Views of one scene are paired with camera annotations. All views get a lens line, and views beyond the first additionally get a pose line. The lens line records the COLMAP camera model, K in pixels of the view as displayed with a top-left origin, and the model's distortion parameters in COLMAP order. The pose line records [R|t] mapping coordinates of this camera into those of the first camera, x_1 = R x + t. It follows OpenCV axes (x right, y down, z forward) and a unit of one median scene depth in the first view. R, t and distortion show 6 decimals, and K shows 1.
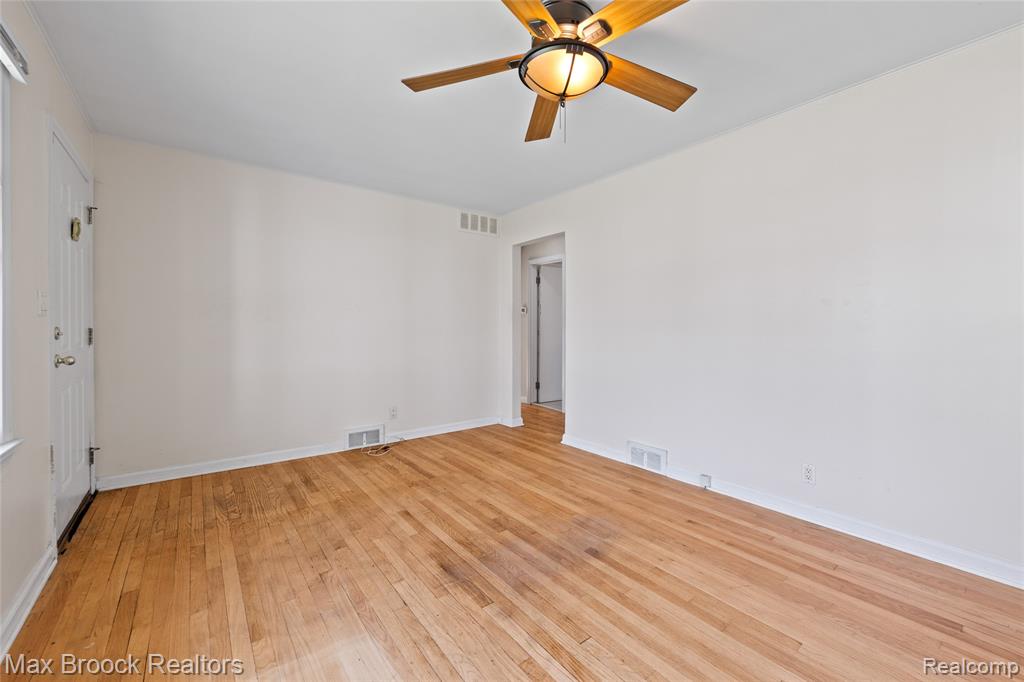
lens RADIAL K [[422.5, 0, 514.4], [0, 422.5, 335.8], [0, 0, 1]] dist [0.000403, -0.000106]
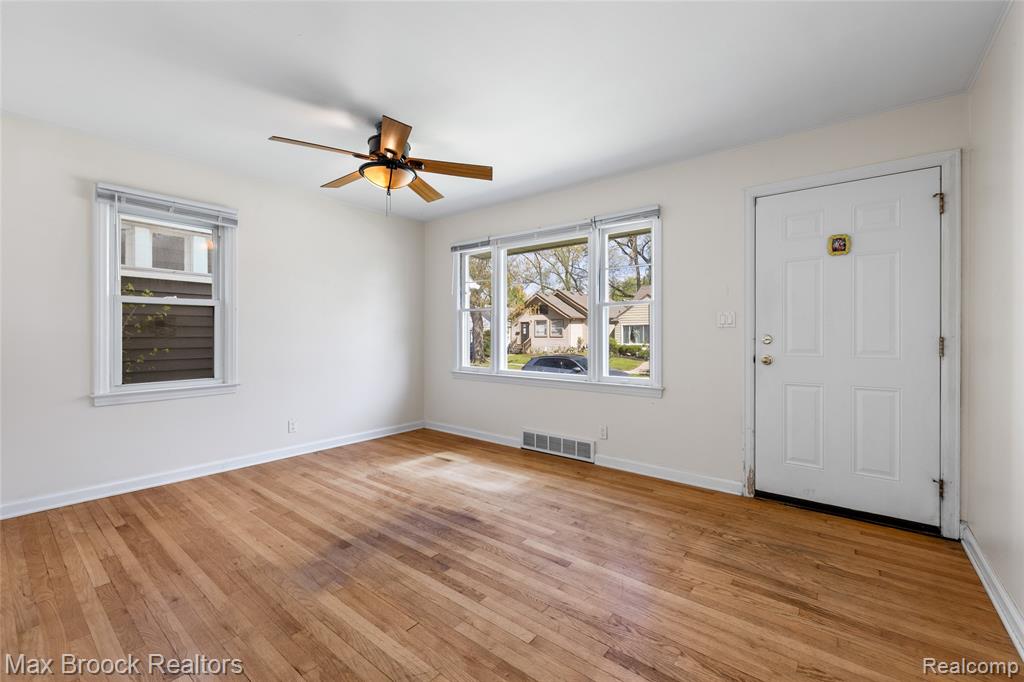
lens RADIAL K [[422.5, 0, 528.9], [0, 422.5, 335.2], [0, 0, 1]] dist [0.000403, -0.000106]
pose [[-0.959583, -0.004546, -0.281389, 0.038579], [-0.011677, 0.999652, 0.023671, -0.044448], [0.281184, 0.026000, -0.959302, 1.996263]]
